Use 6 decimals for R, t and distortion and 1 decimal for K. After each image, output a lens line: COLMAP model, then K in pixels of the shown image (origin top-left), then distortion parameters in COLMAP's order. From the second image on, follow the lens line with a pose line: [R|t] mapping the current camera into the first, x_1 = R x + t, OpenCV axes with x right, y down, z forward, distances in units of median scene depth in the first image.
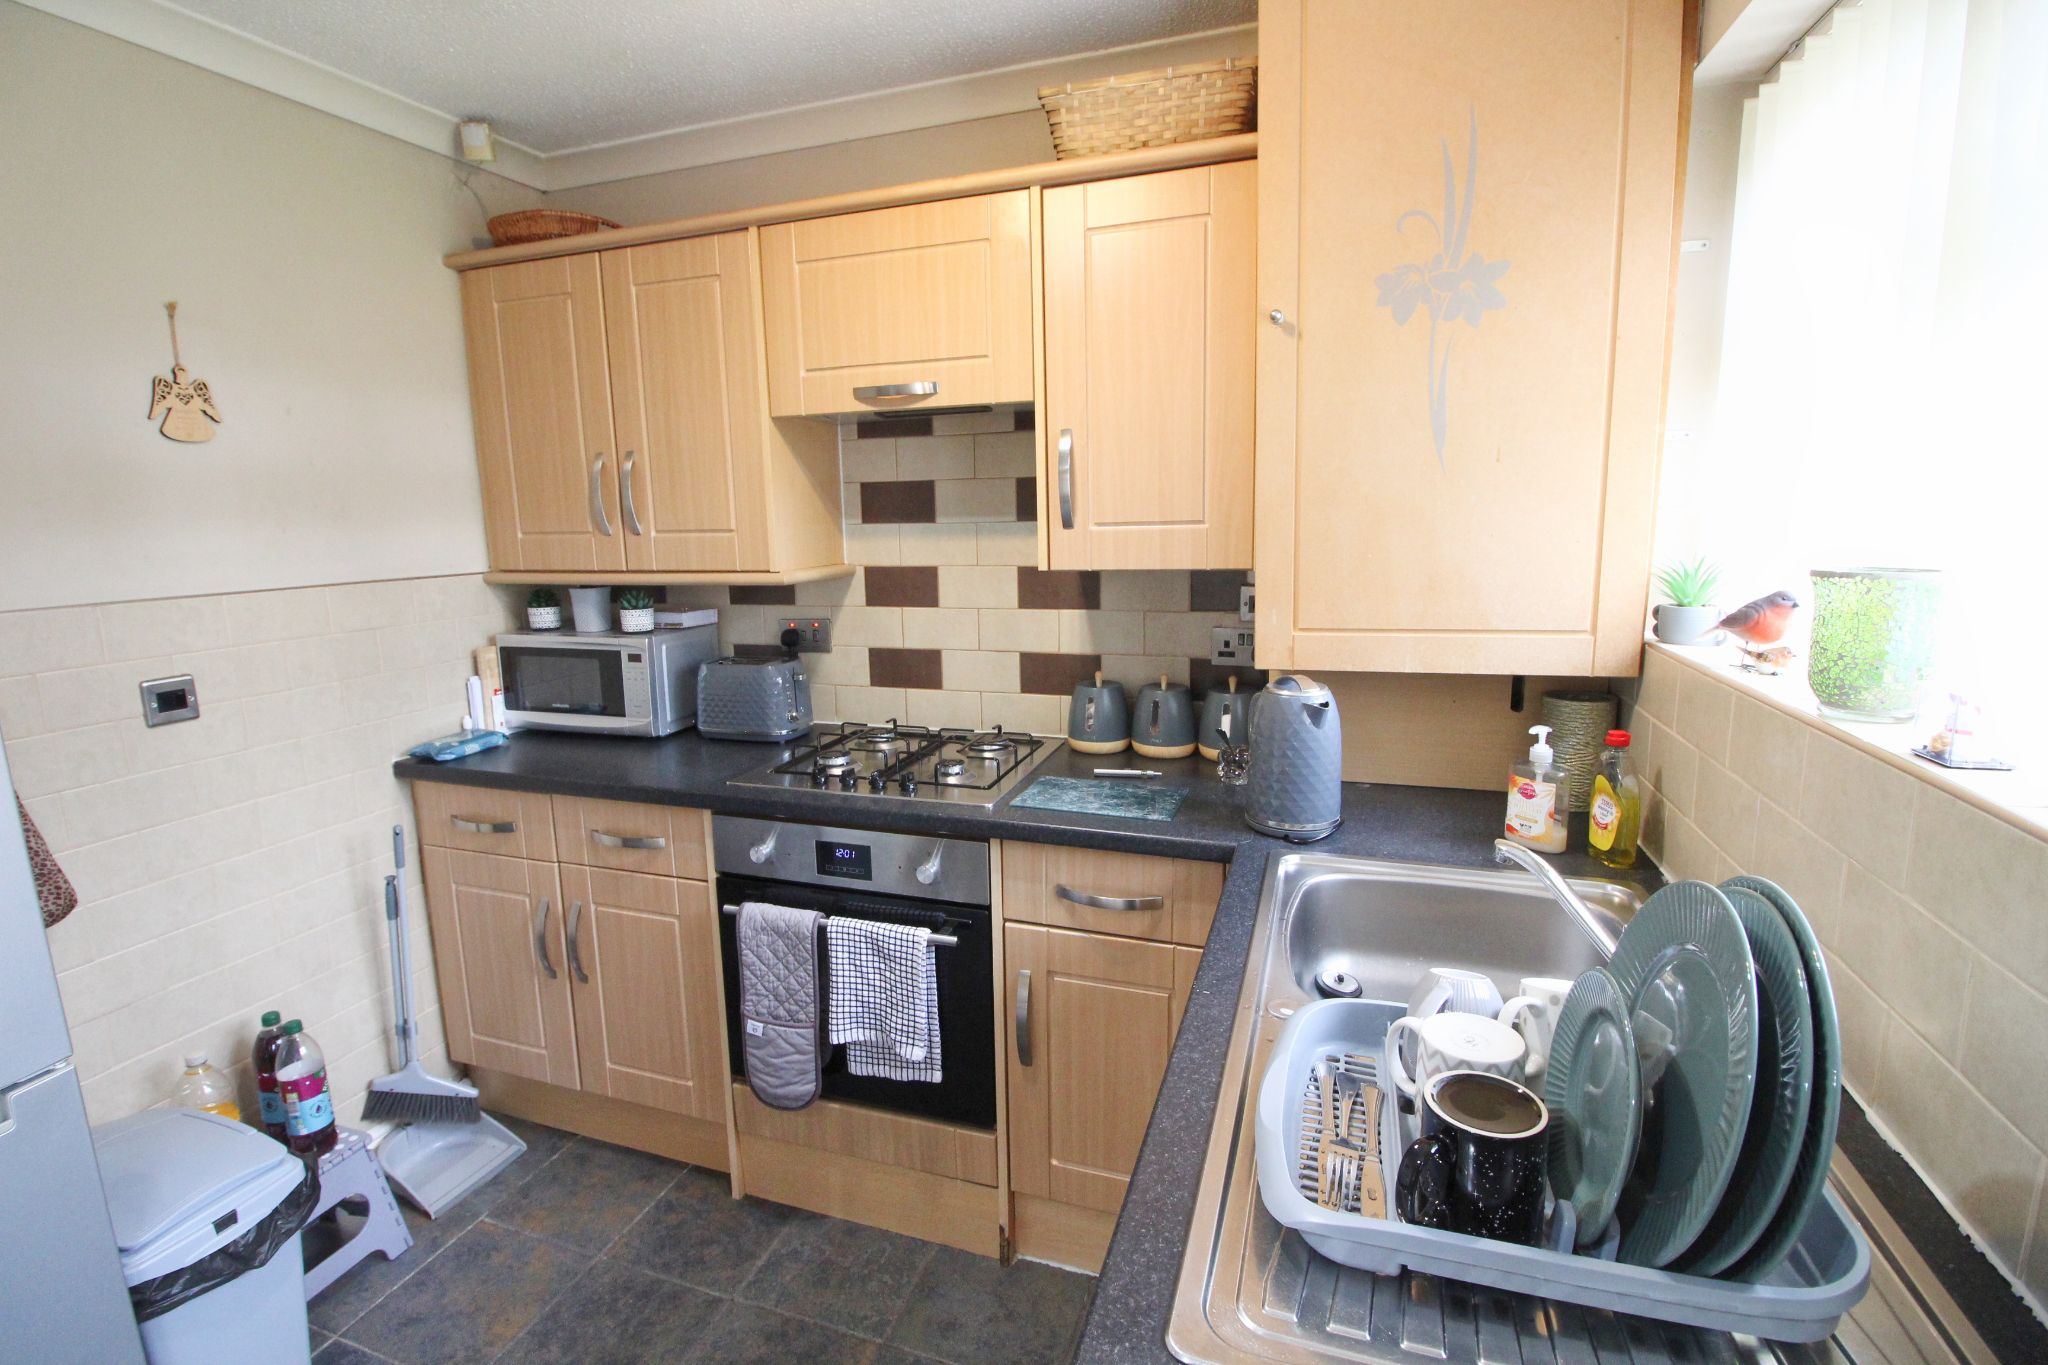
lens RADIAL K [[943.2, 0, 1011.4], [0, 943.2, 664.8], [0, 0, 1]] dist [0.000480, -0.013036]
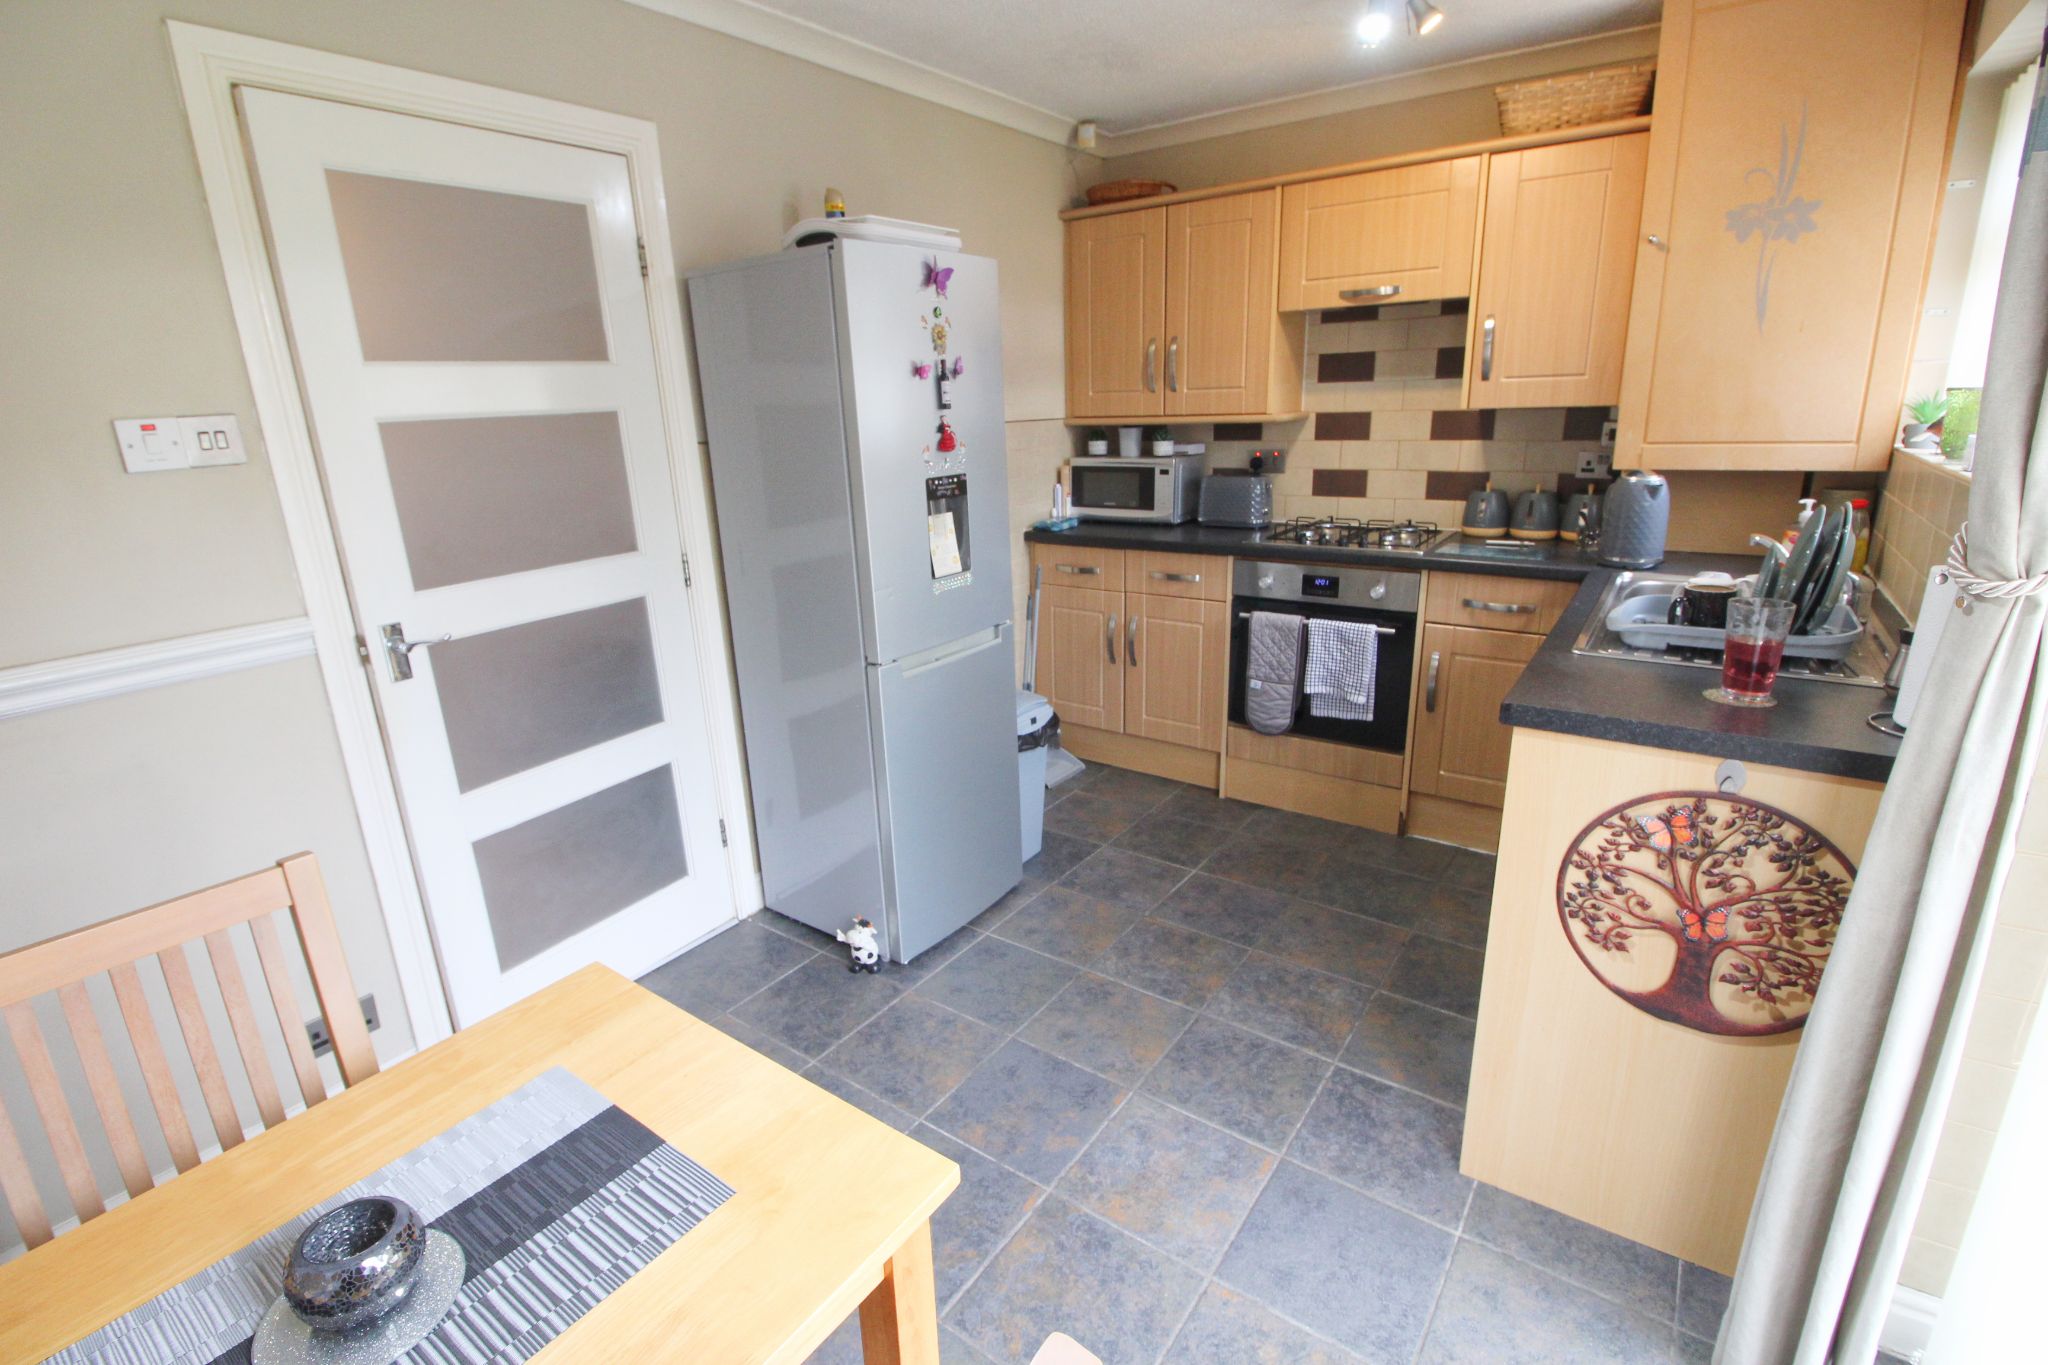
lens RADIAL K [[943.2, 0, 1011.4], [0, 943.2, 664.8], [0, 0, 1]] dist [0.000480, -0.013036]
pose [[0.957848, 0.068074, -0.279094, -0.203760], [-0.033779, 0.991468, 0.125900, 0.137772], [0.285283, -0.111165, 0.951975, -0.688855]]
